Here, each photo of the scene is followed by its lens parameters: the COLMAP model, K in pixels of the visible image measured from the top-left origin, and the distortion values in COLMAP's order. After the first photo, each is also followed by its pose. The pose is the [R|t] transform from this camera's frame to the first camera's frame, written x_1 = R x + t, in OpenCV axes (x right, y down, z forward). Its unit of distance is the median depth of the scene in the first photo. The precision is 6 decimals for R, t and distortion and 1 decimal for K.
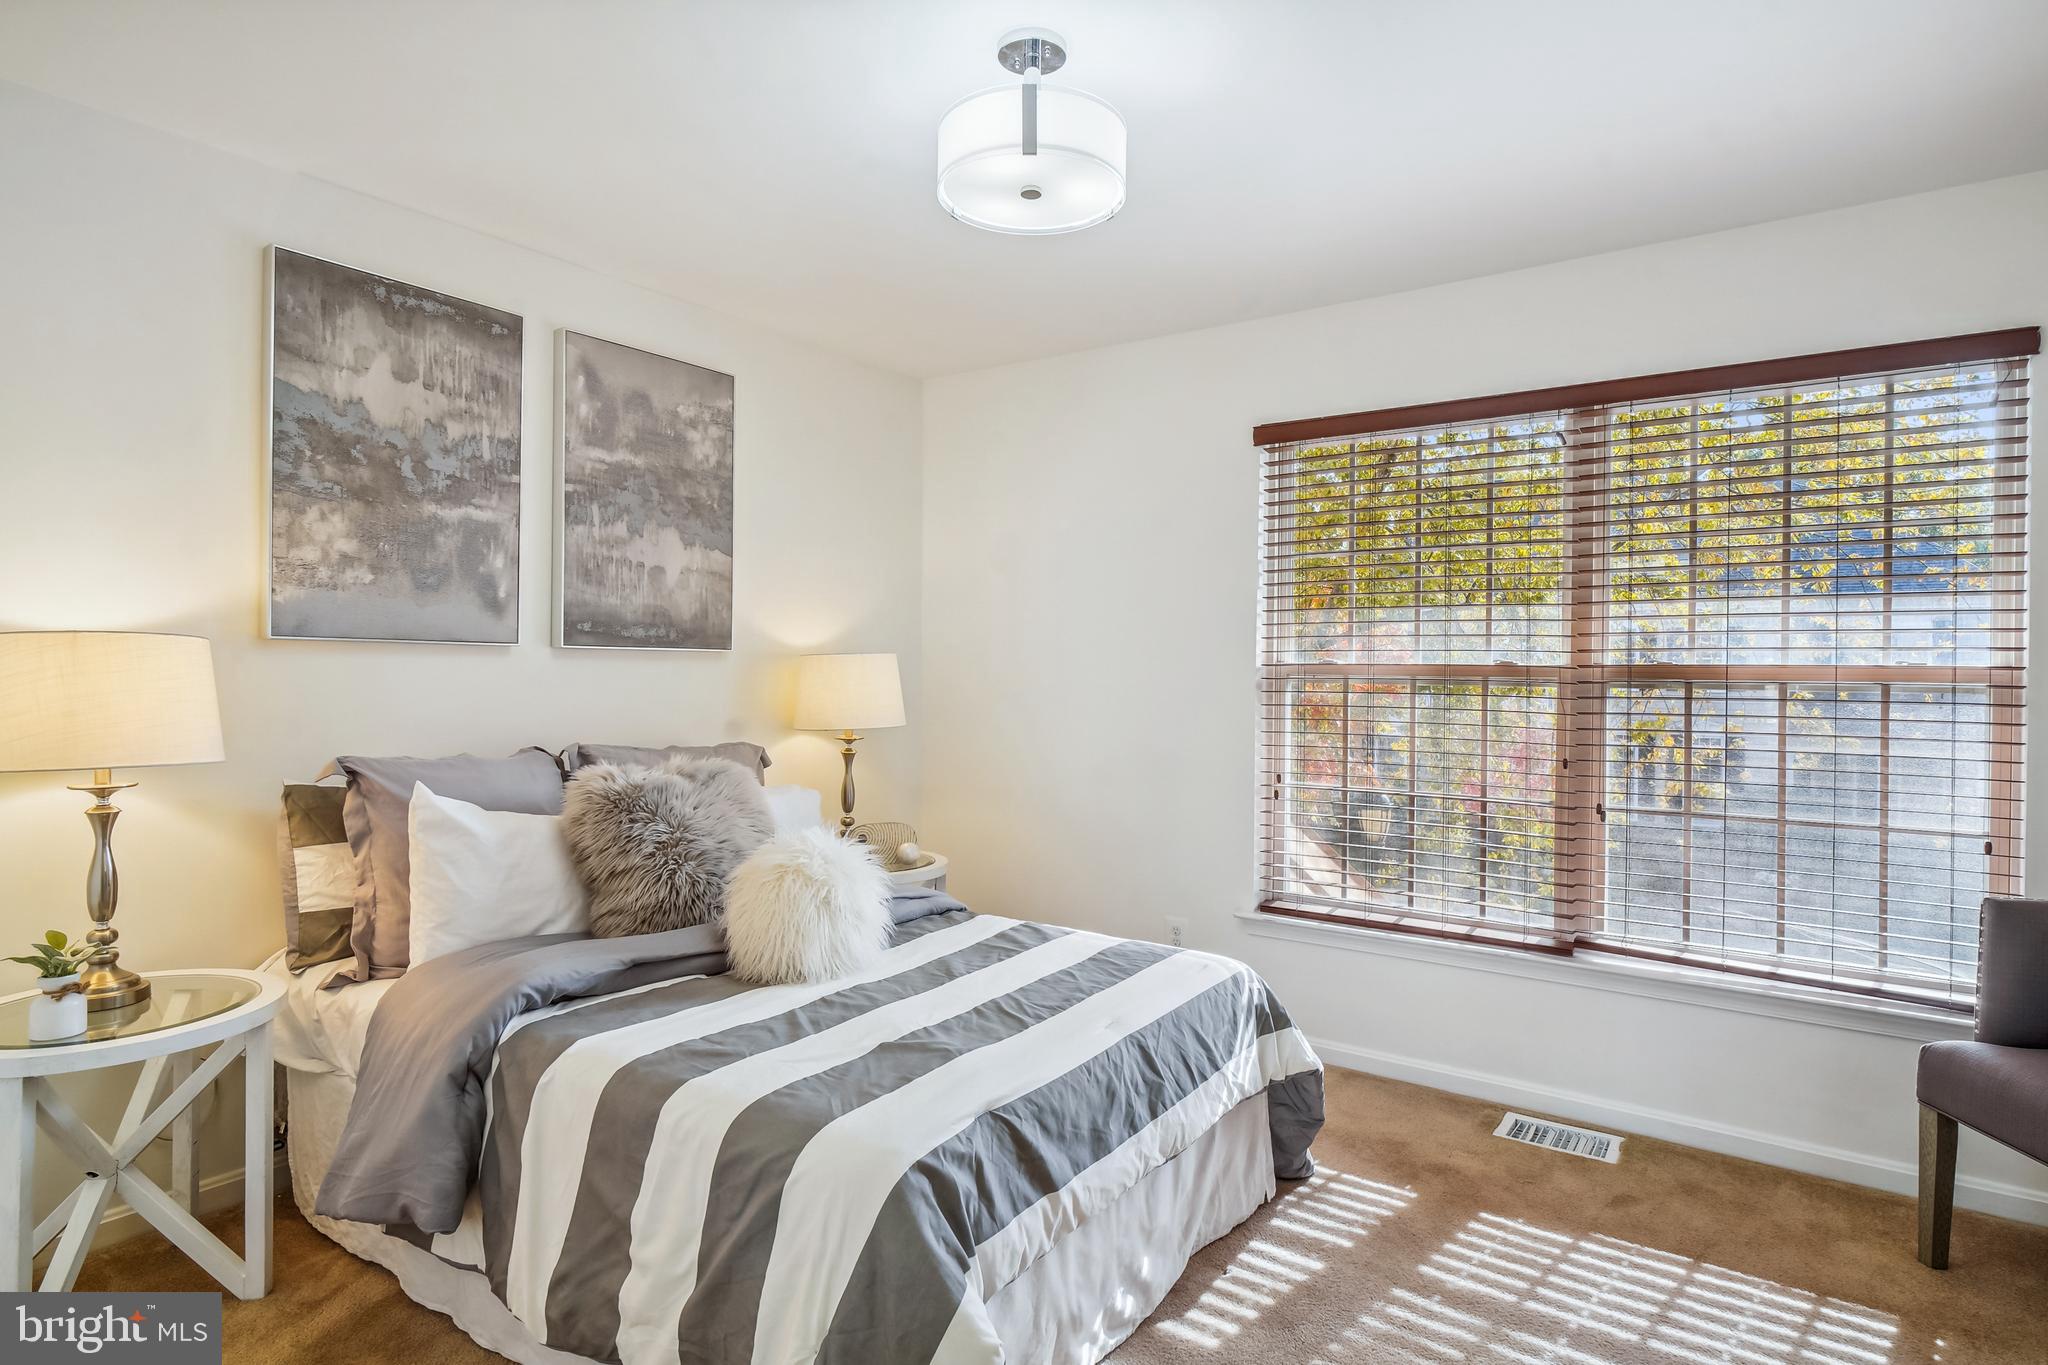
lens RADIAL K [[1084.2, 0, 1031.9], [0, 1084.2, 676.7], [0, 0, 1]] dist [-0.002460, 0.000063]
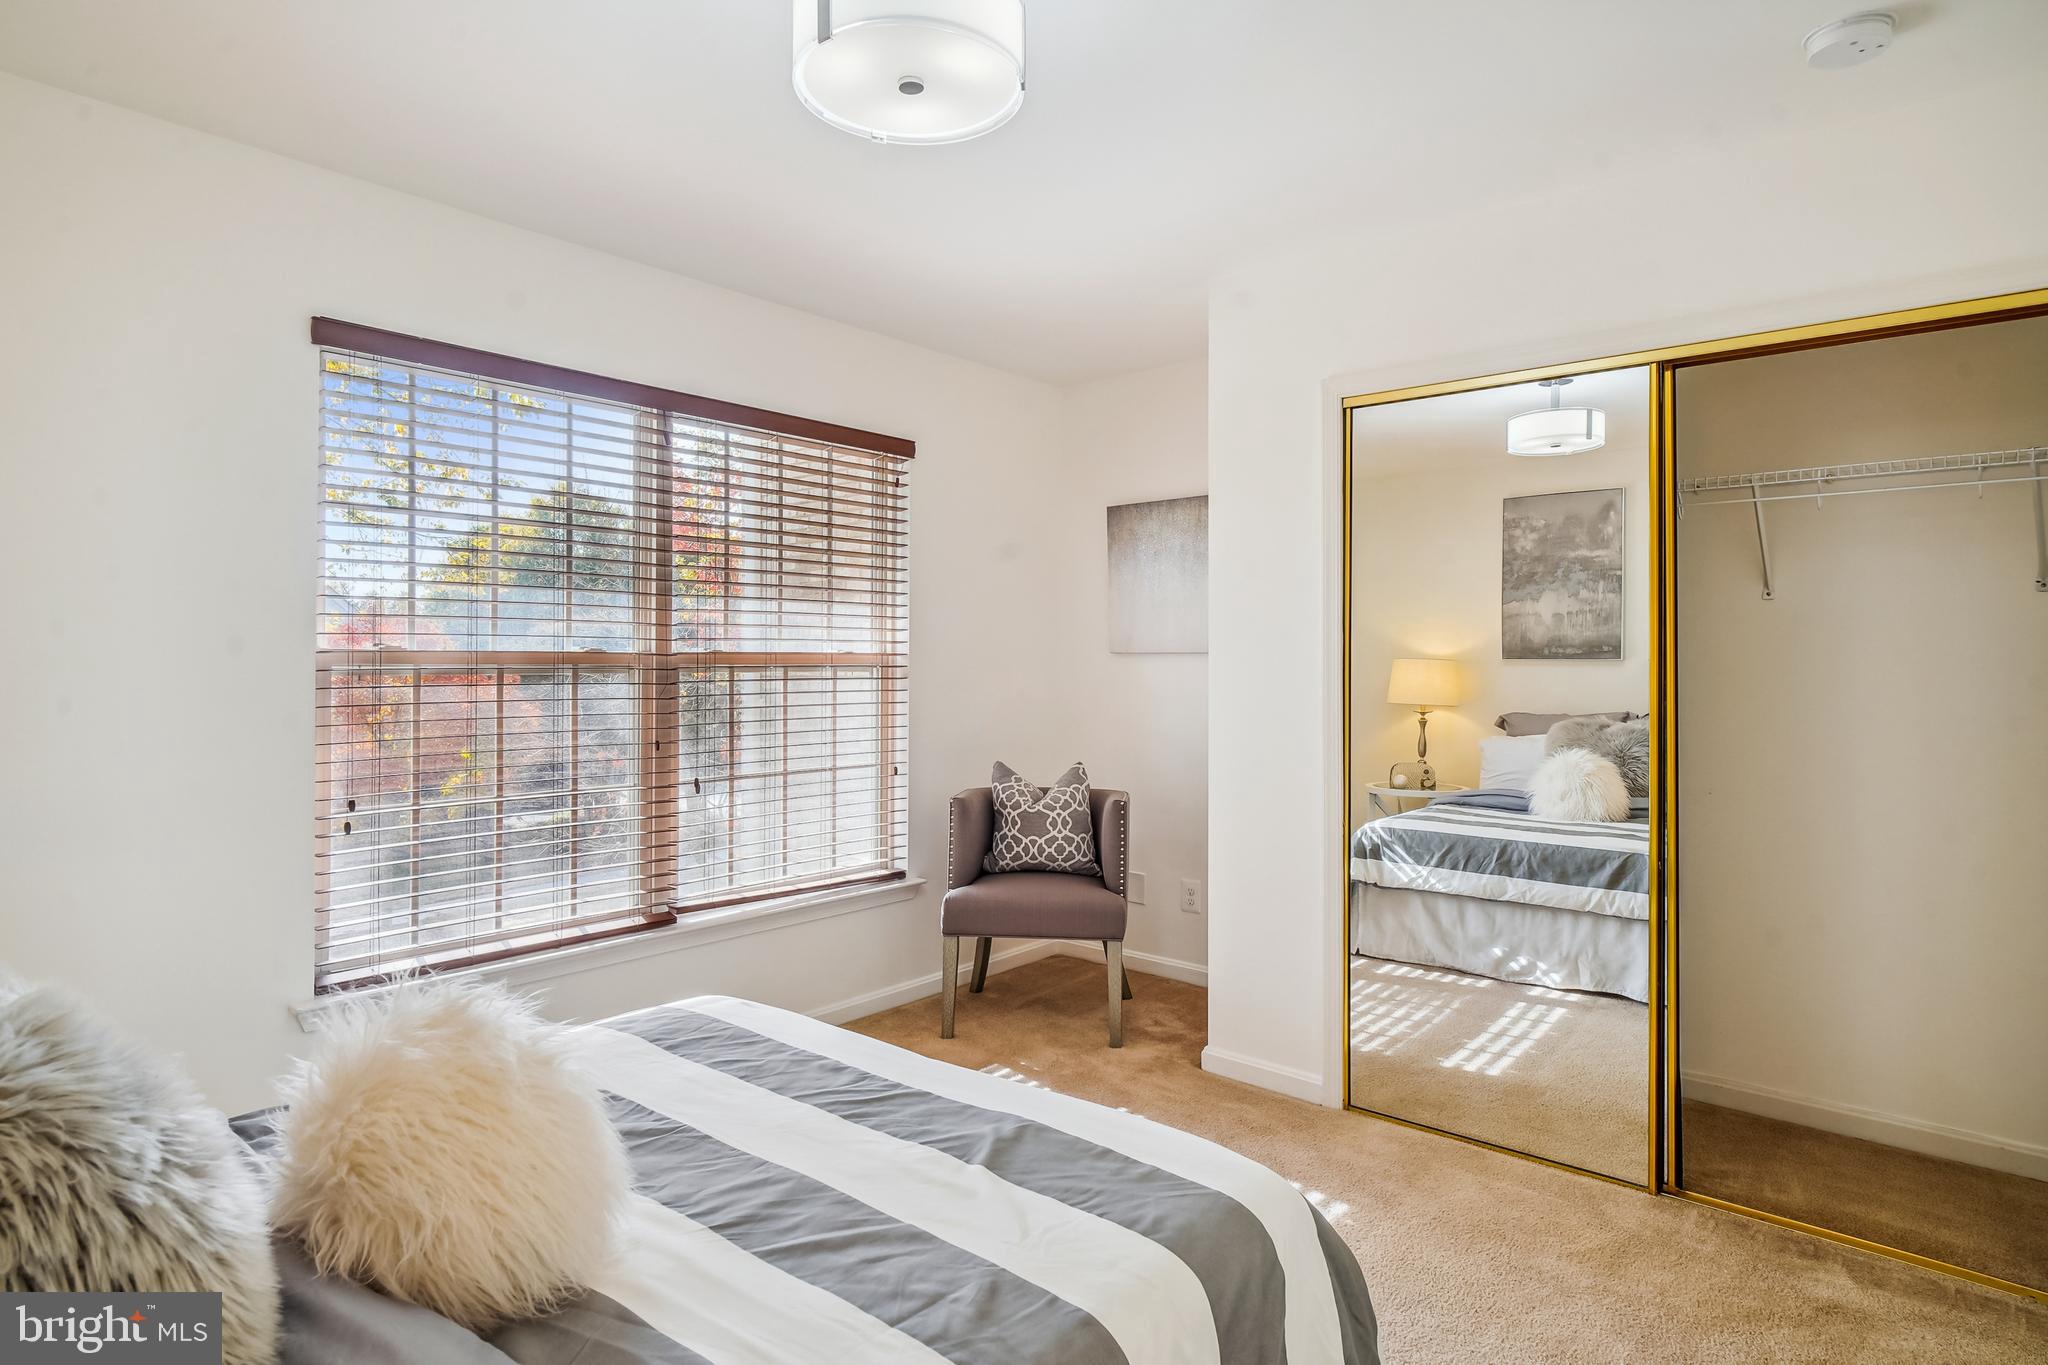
lens RADIAL K [[1084.2, 0, 1031.9], [0, 1084.2, 676.7], [0, 0, 1]] dist [-0.002460, 0.000063]
pose [[0.100552, -0.023687, 0.994650, -0.646526], [0.006709, 0.999710, 0.023129, -0.011053], [-0.994909, 0.004347, 0.100681, 0.663730]]
